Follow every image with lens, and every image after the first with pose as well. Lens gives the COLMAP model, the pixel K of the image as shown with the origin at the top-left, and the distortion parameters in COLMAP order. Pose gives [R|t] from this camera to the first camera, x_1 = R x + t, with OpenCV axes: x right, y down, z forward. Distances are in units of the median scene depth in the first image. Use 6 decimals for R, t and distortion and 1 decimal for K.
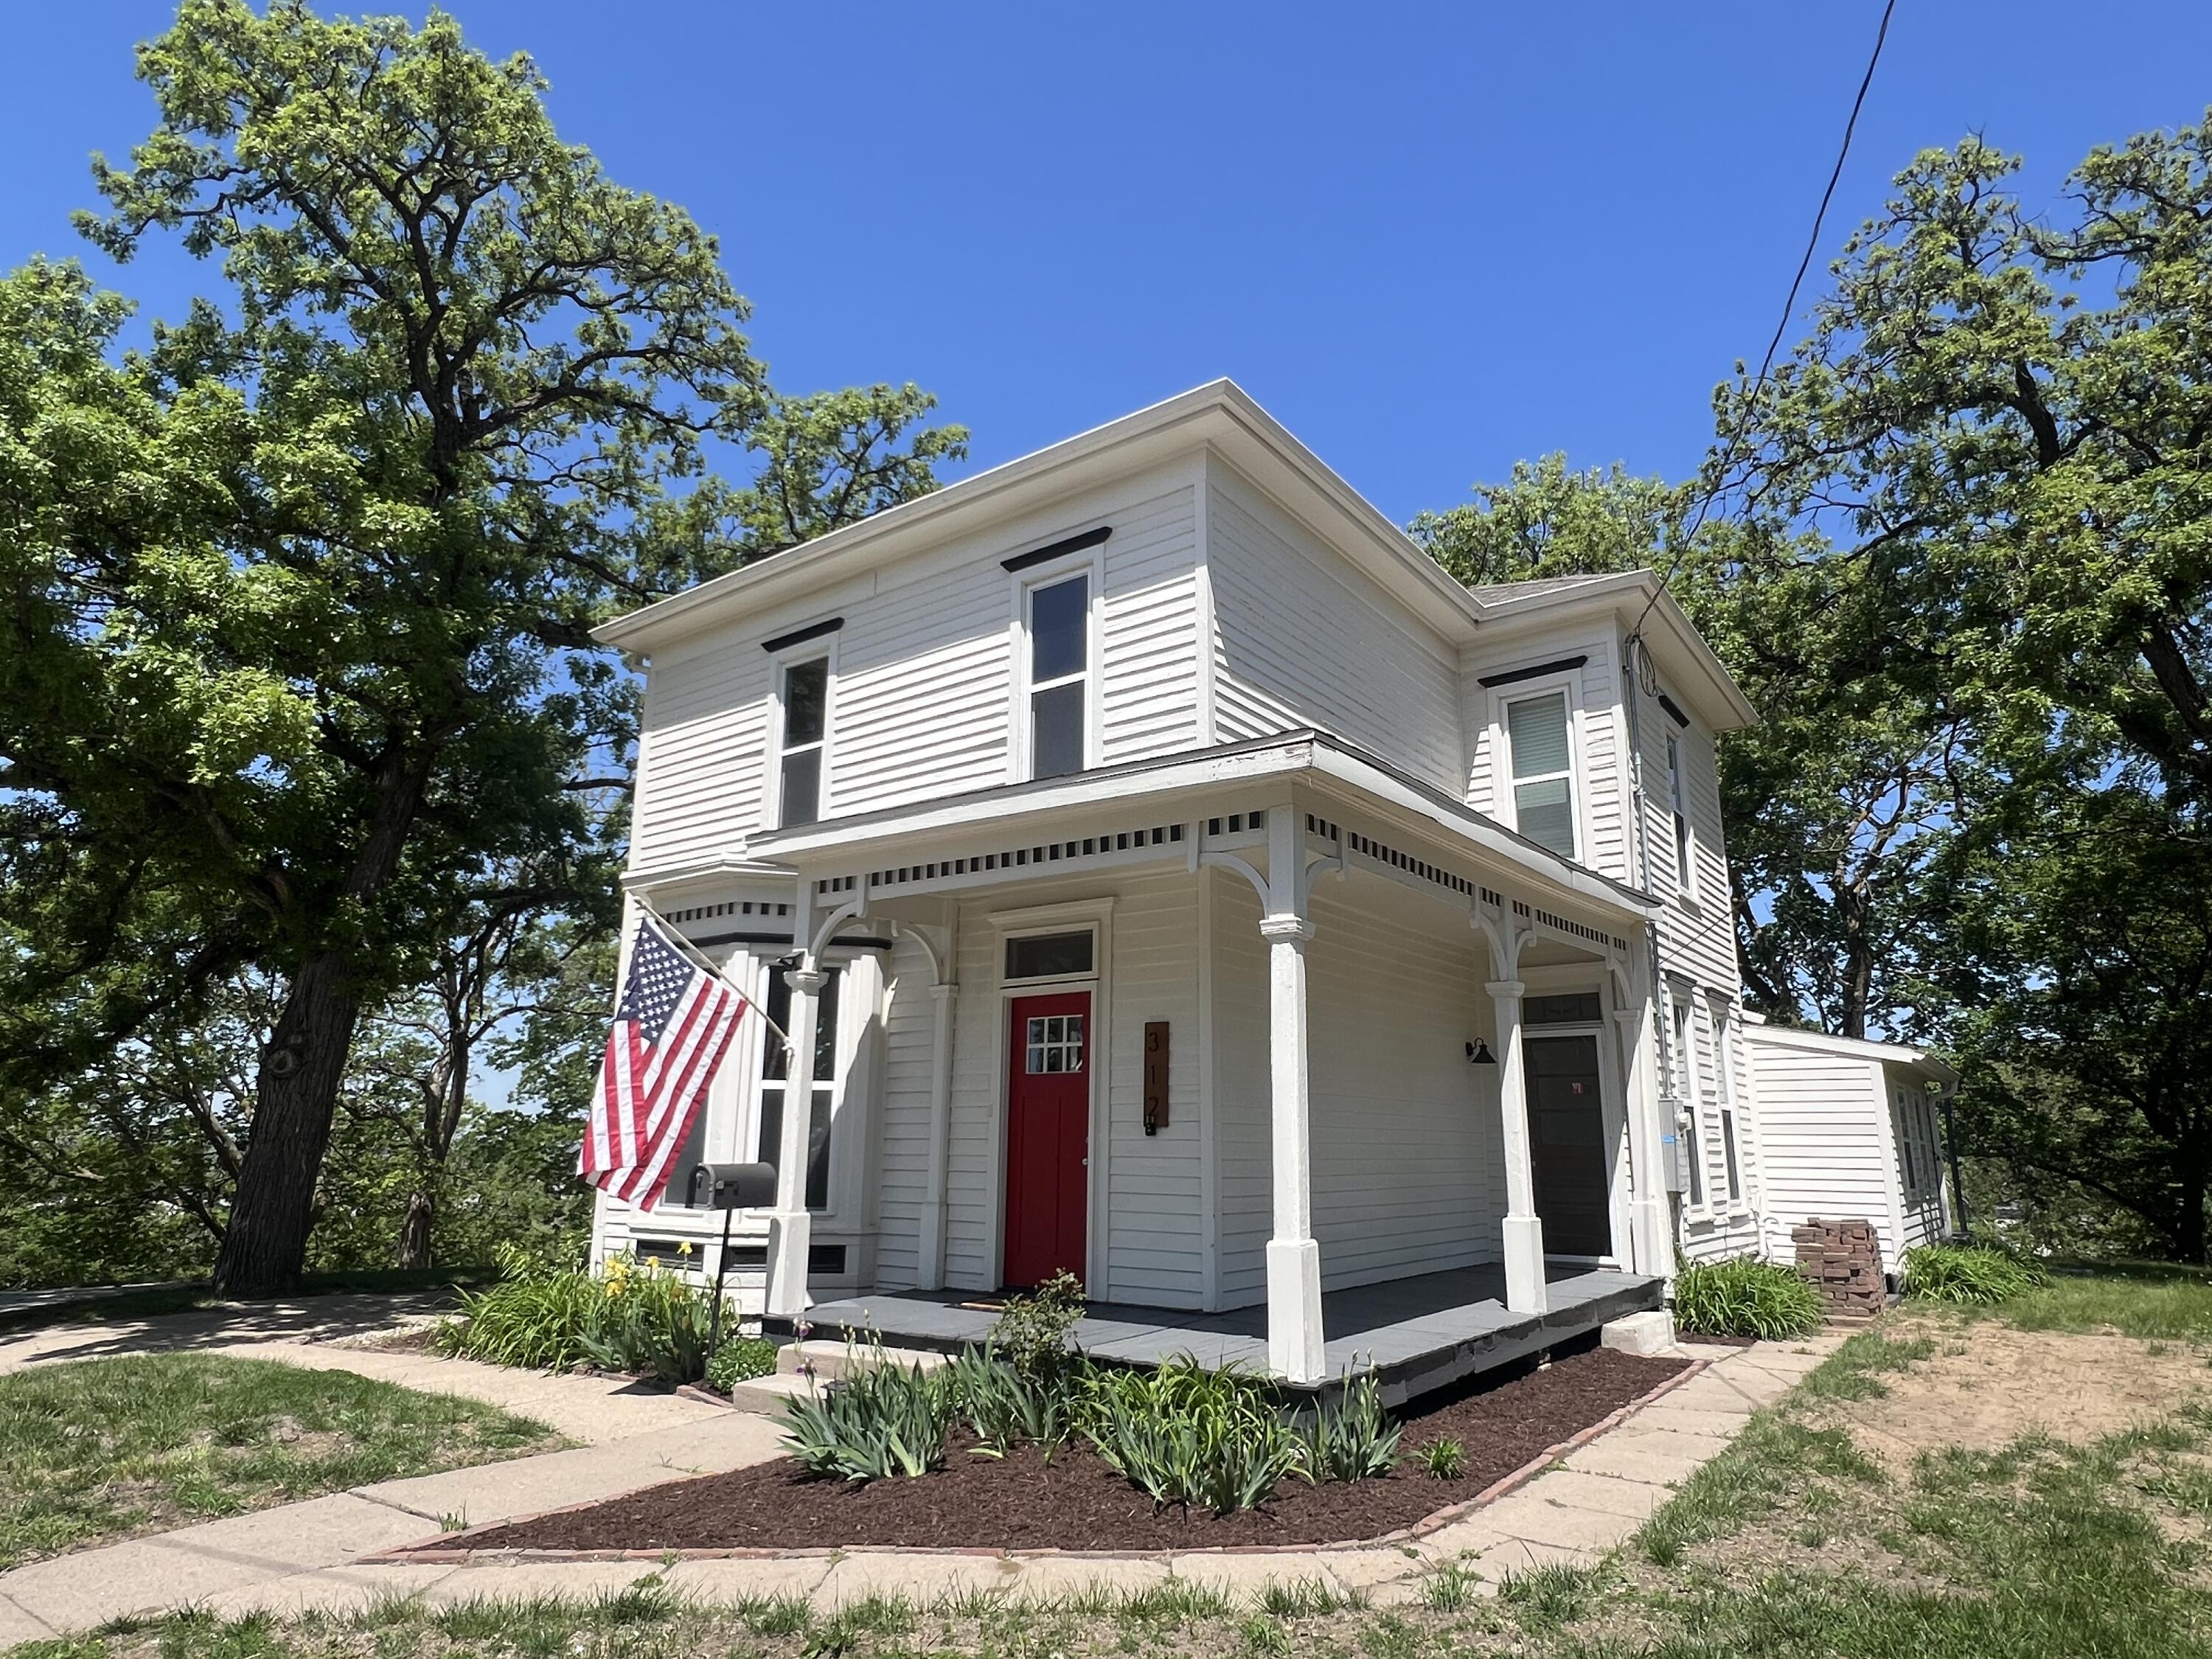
lens RADIAL K [[1279.2, 0, 1102.1], [0, 1279.2, 831.8], [0, 0, 1]] dist [0.002450, -0.000130]
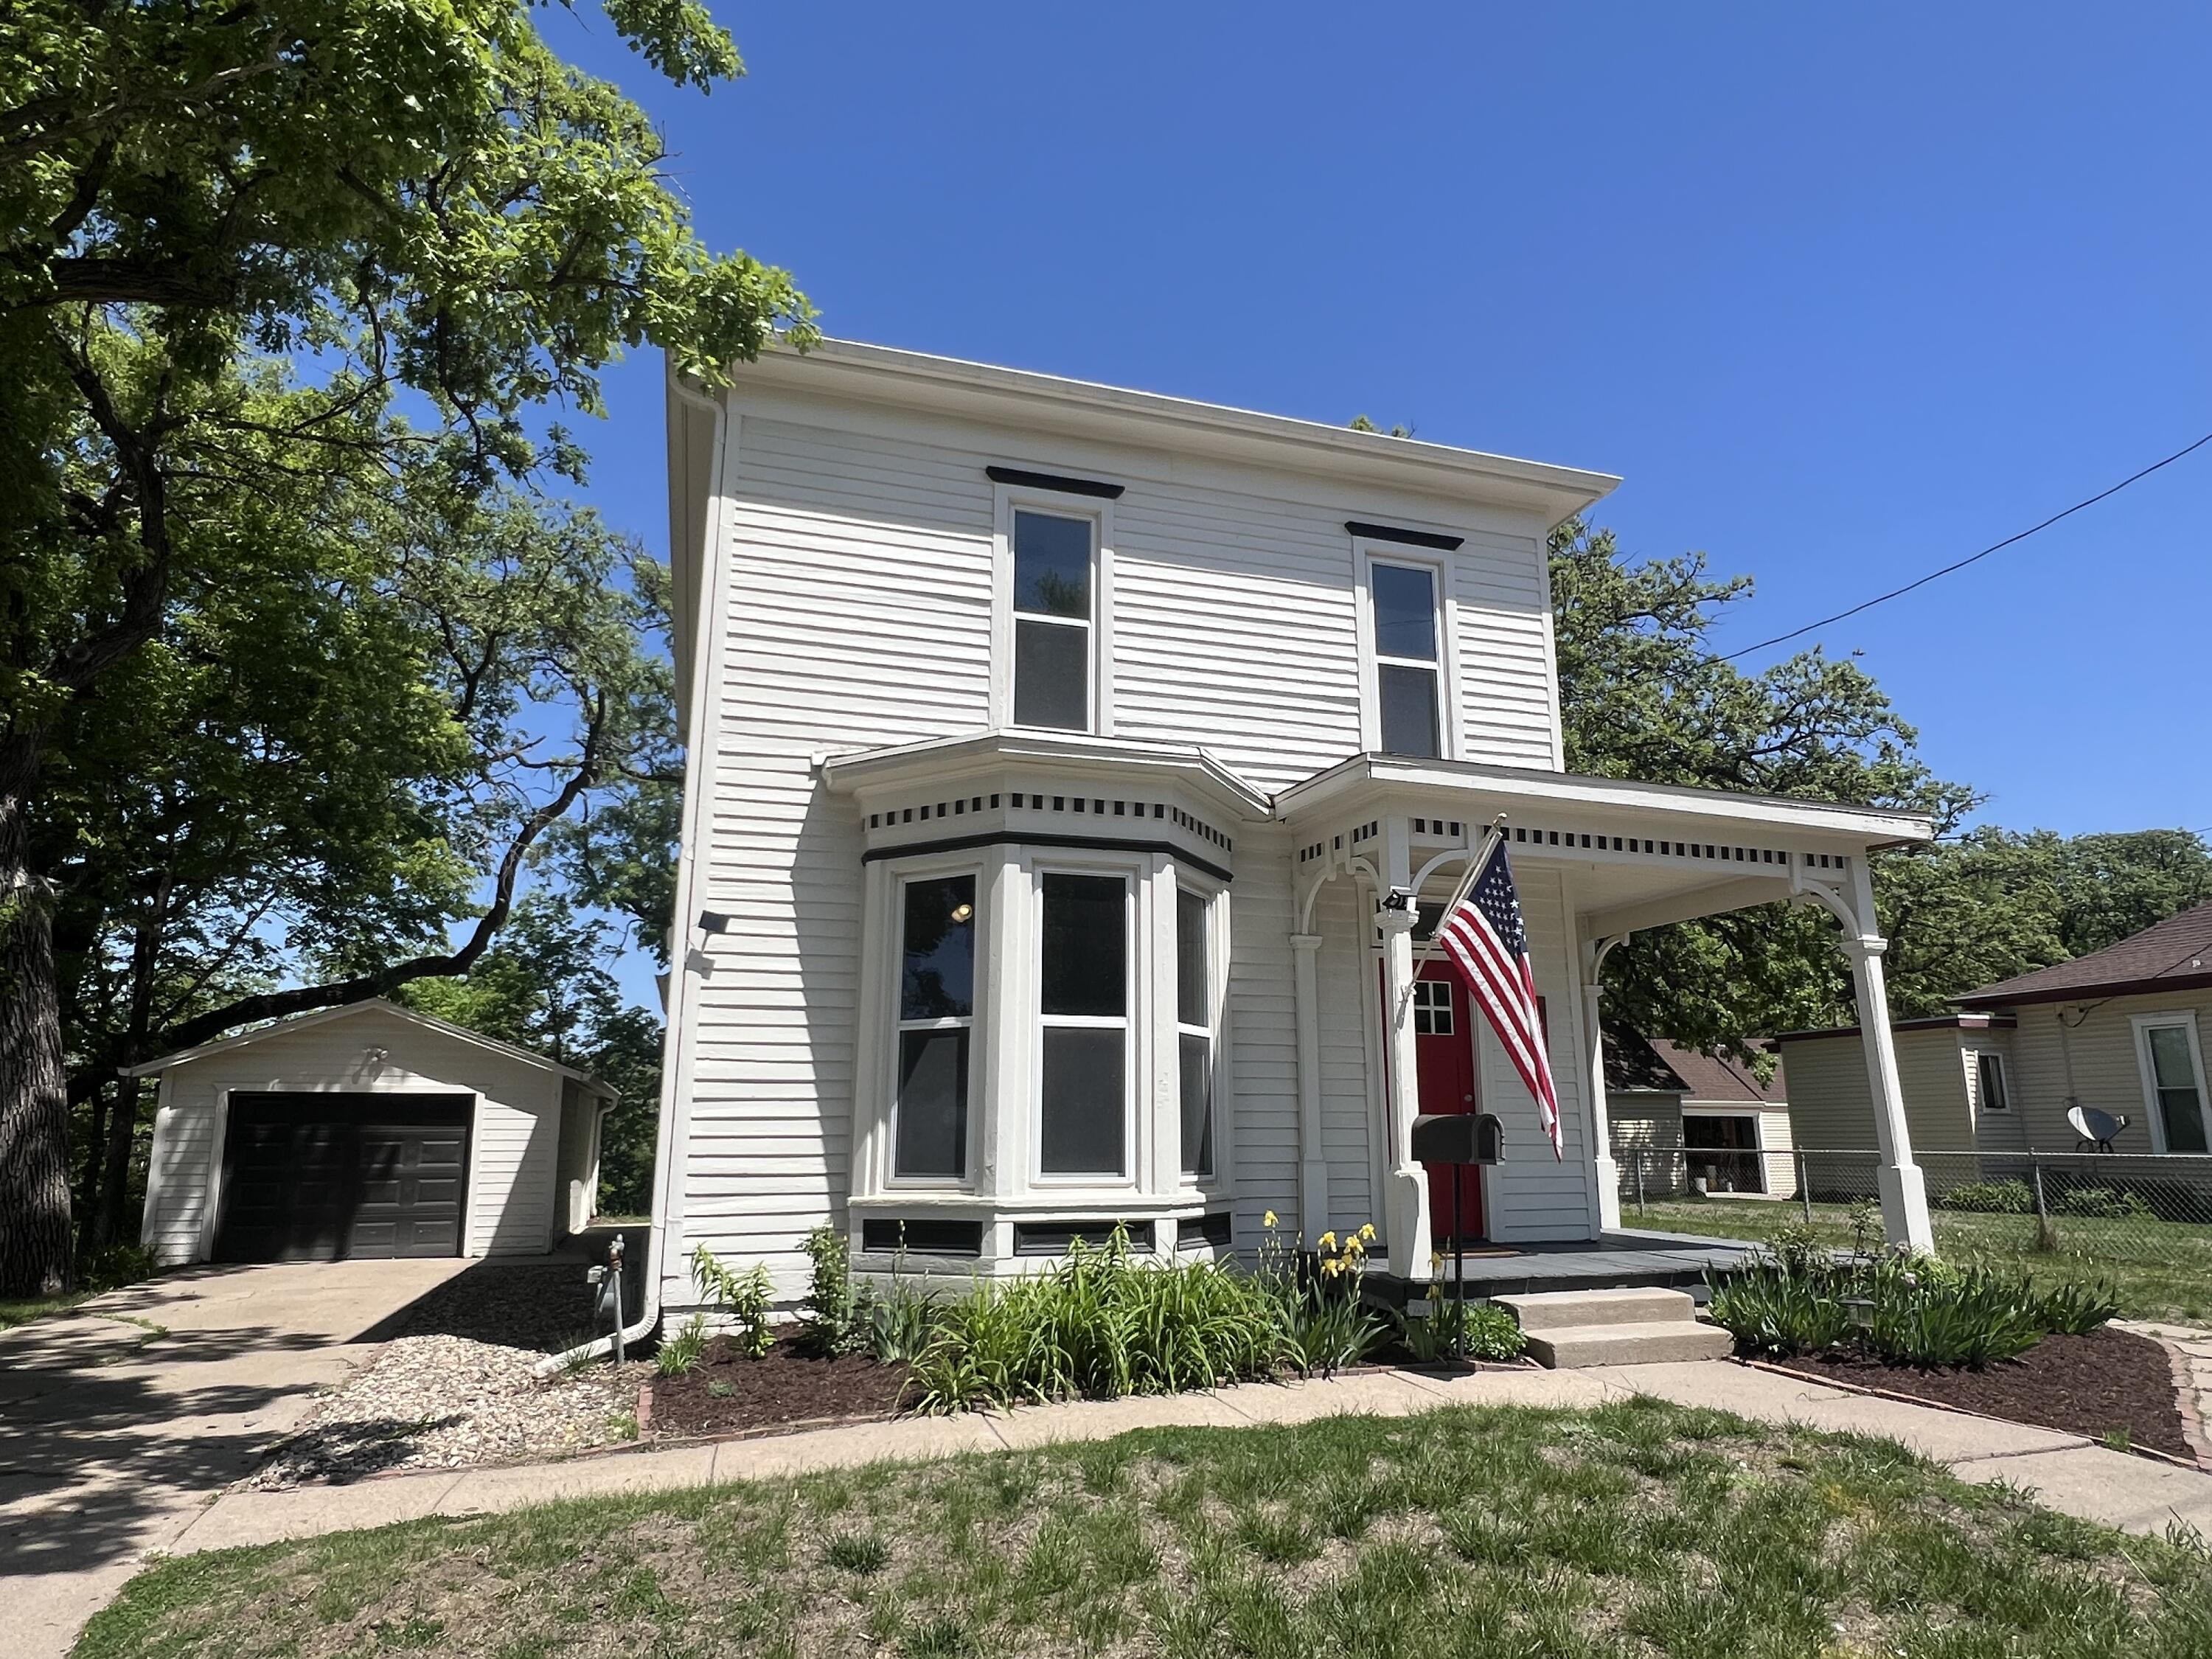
lens RADIAL K [[1279.2, 0, 1102.5], [0, 1279.2, 832.1], [0, 0, 1]] dist [0.002450, -0.000130]
pose [[0.589750, 0.178371, 0.787641, -0.992604], [-0.188746, 0.978736, -0.080322, 0.151302], [-0.785220, -0.101295, 0.610876, 0.547274]]
